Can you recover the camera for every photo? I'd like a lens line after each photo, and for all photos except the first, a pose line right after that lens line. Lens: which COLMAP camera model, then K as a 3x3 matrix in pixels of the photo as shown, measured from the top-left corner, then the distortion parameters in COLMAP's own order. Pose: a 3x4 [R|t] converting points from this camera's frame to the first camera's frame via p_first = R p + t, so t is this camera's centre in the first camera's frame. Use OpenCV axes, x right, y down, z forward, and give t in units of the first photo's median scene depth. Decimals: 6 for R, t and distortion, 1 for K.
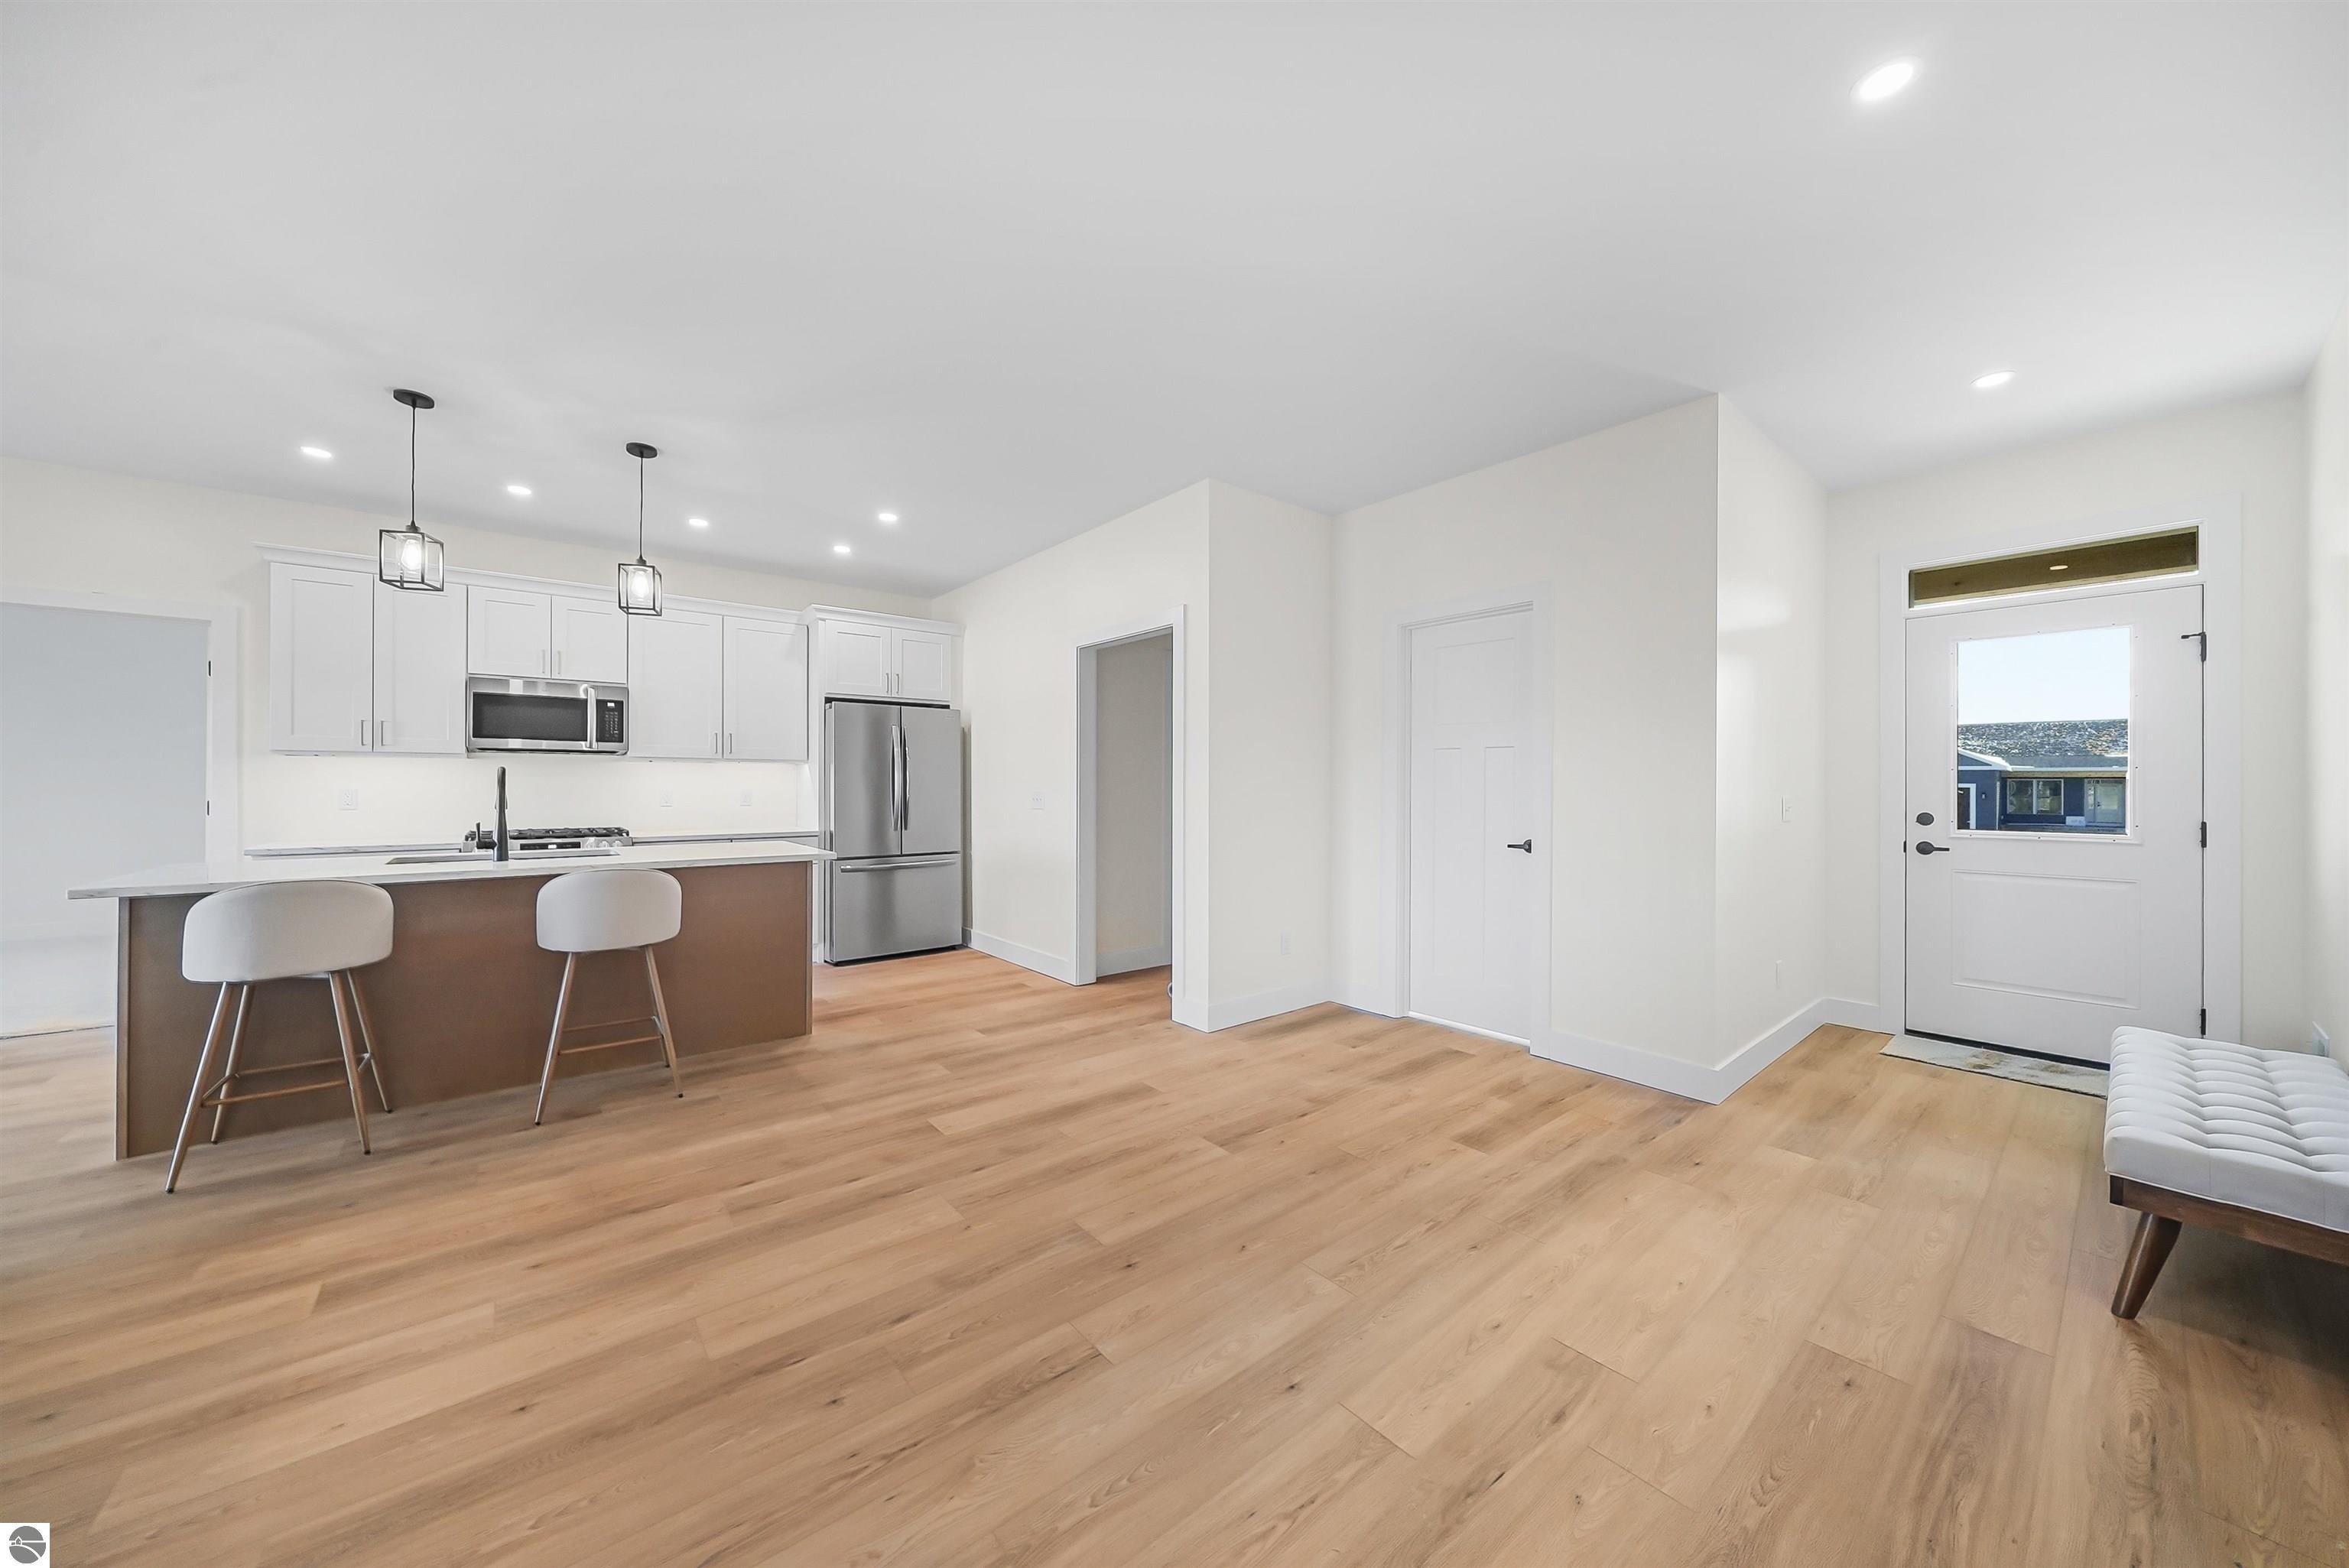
lens RADIAL K [[765.7, 0, 1174.5], [0, 765.7, 784.0], [0, 0, 1]] dist [-0.000192, 0.000016]
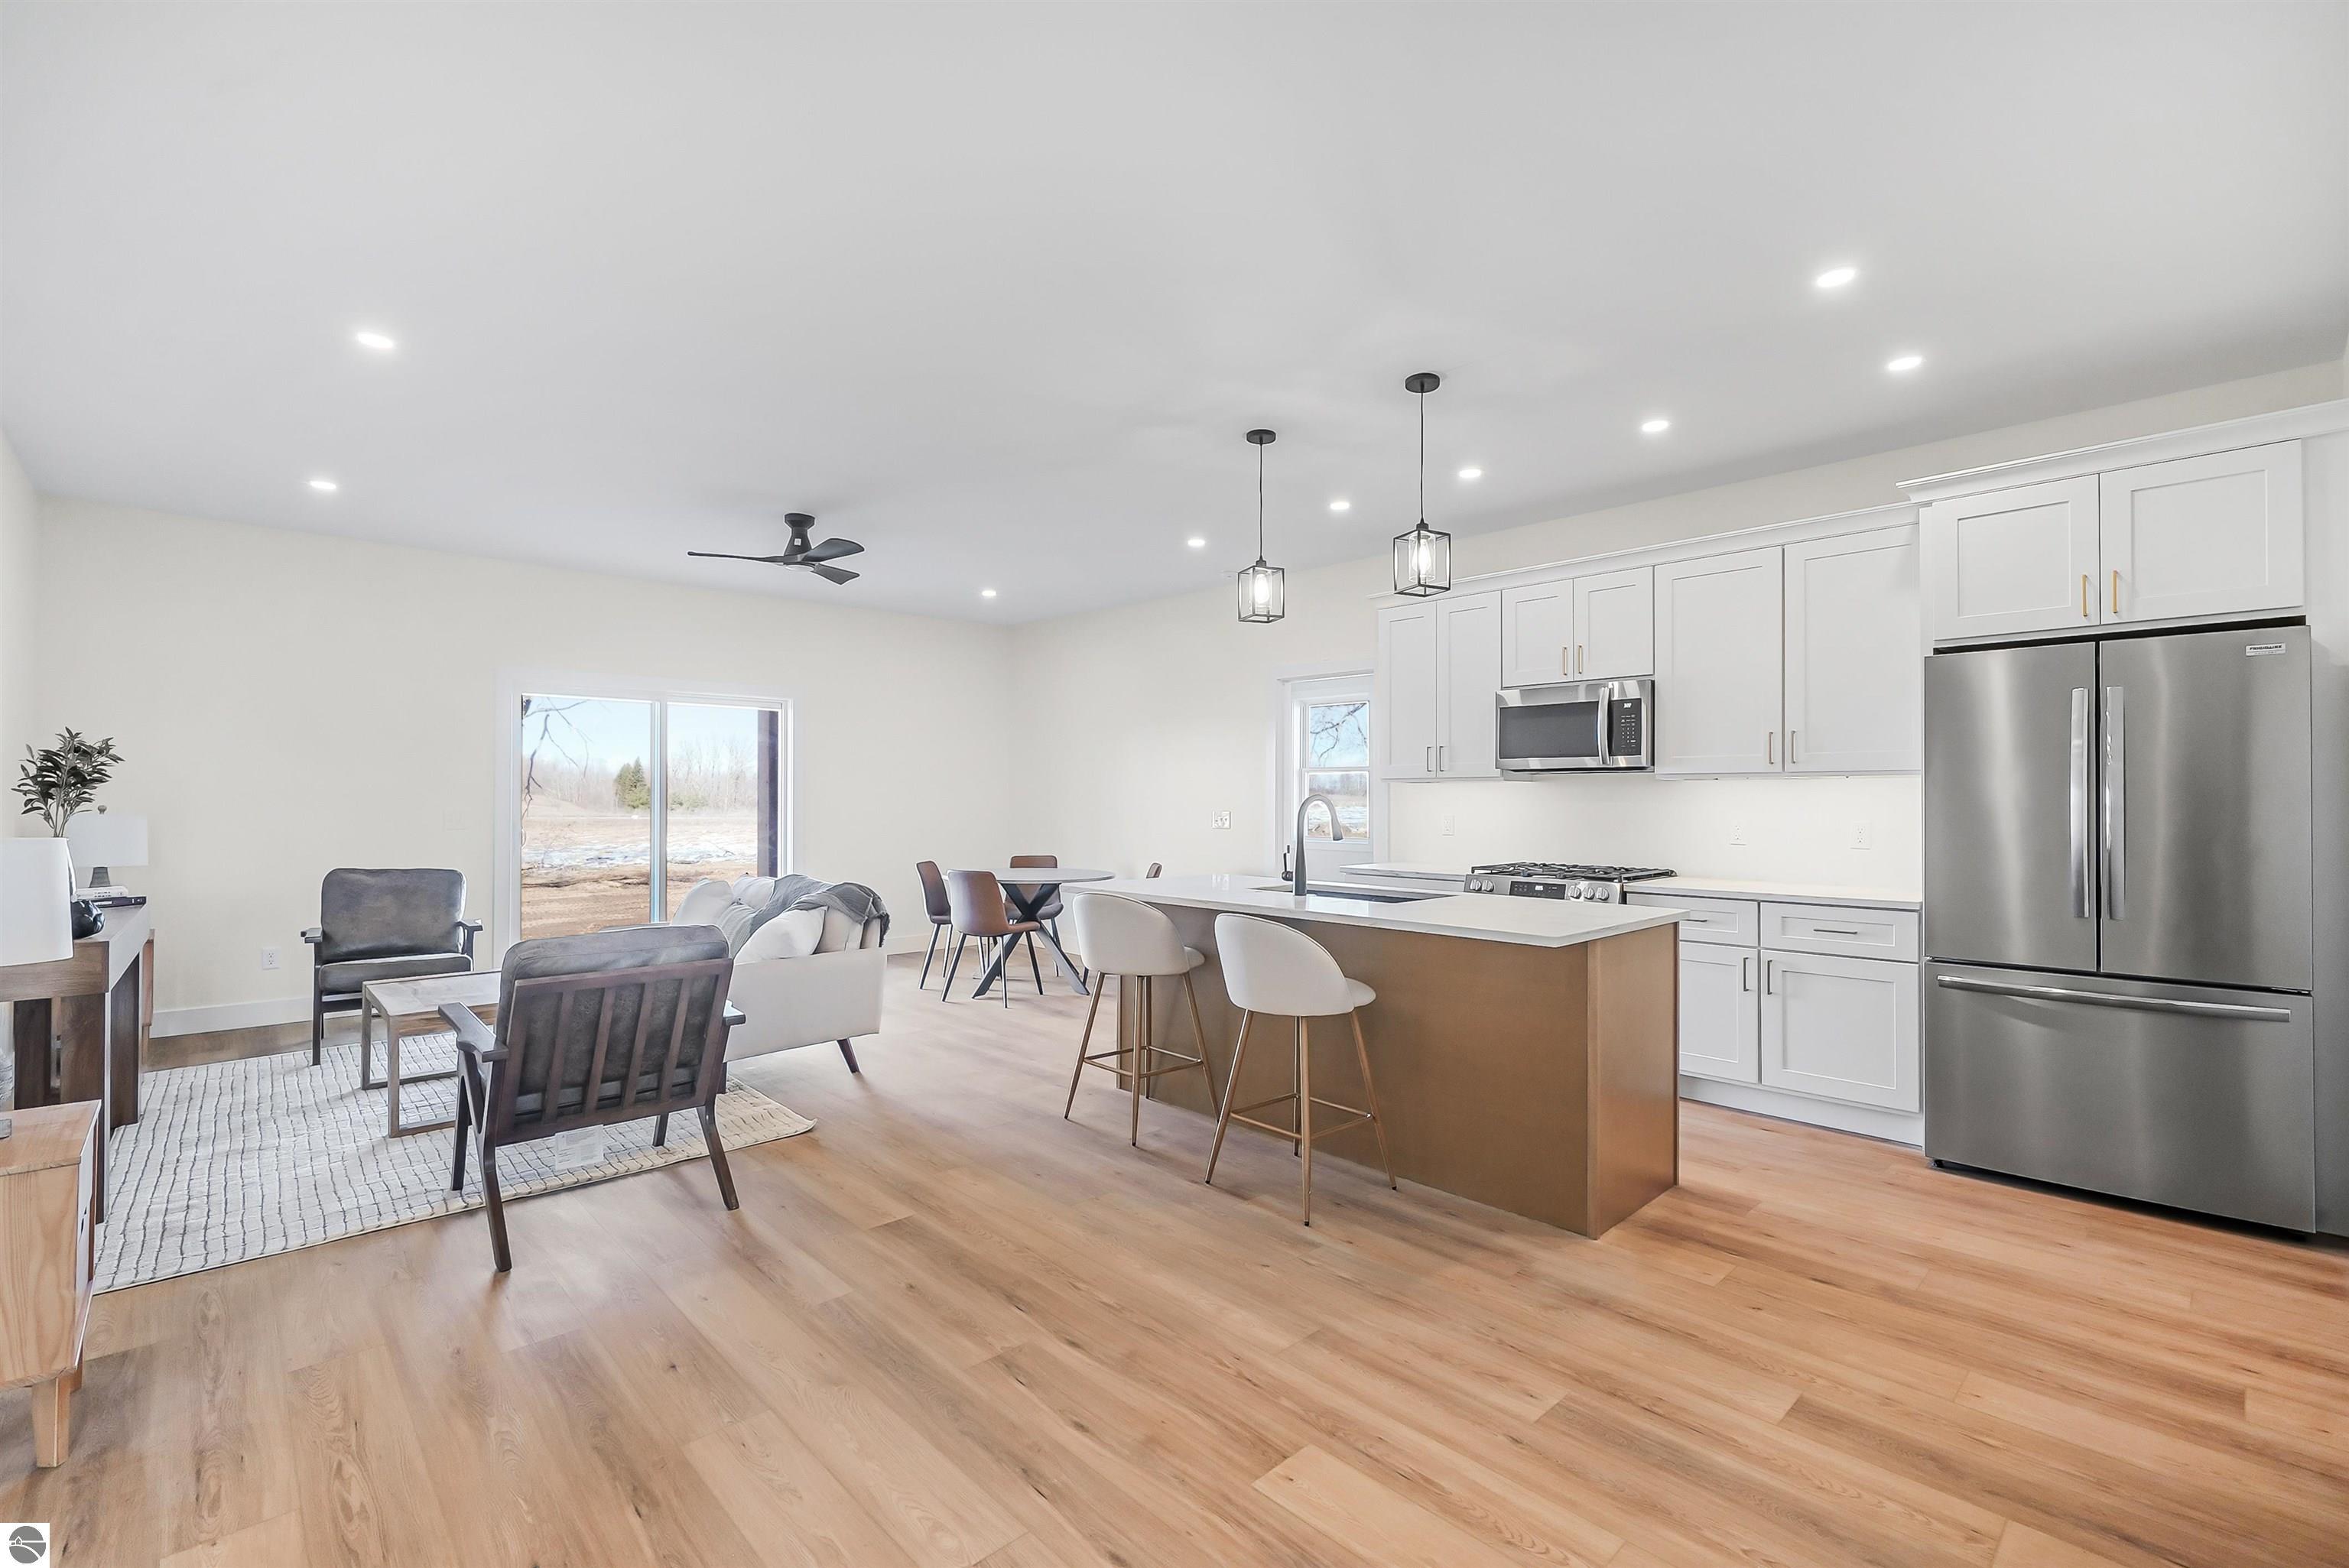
lens RADIAL K [[1015.5, 0, 1174.5], [0, 1015.5, 784.0], [0, 0, 1]] dist [-0.001414, -0.000442]
pose [[0.093930, -0.018456, -0.995408, 0.282653], [-0.002601, 0.999820, -0.018784, -0.008620], [0.995575, 0.004353, 0.093866, 0.615238]]
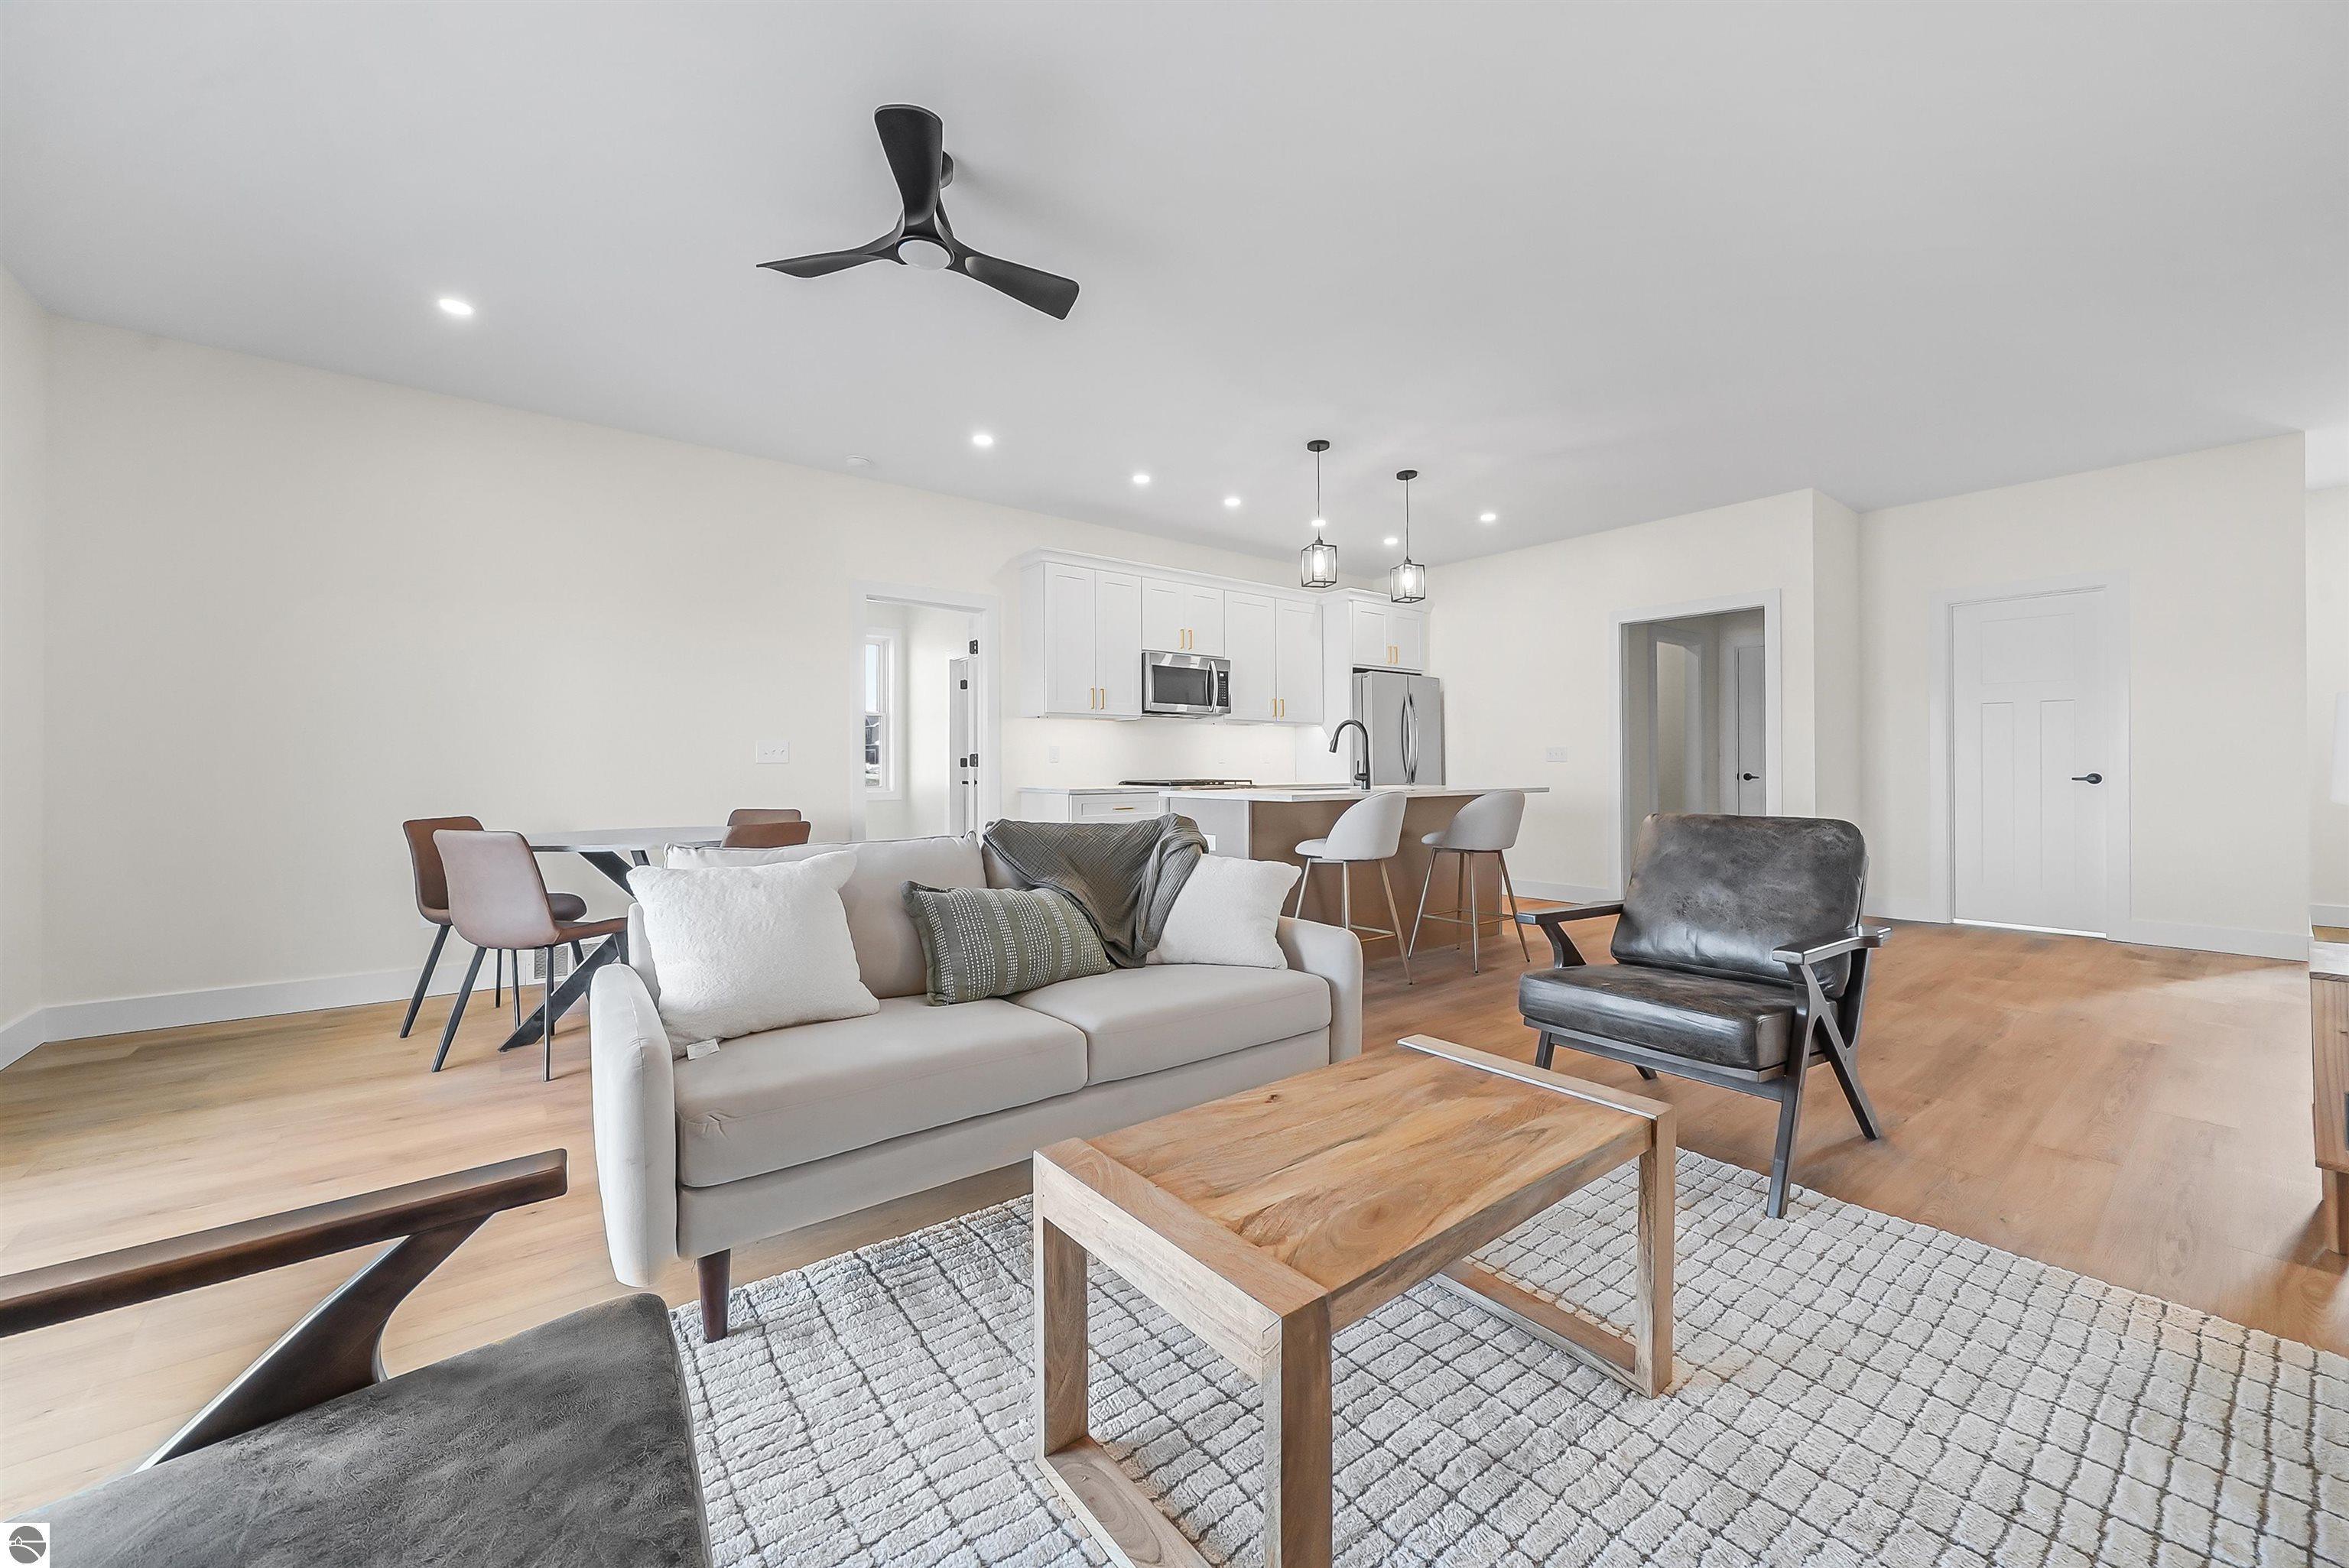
lens RADIAL K [[875.2, 0, 1174.5], [0, 875.2, 784.0], [0, 0, 1]] dist [-0.000607, -0.000012]
pose [[0.999767, -0.004785, -0.021027, -1.044496], [0.005033, 0.999918, 0.011775, 0.065779], [0.020969, -0.011878, 0.999710, -0.491396]]
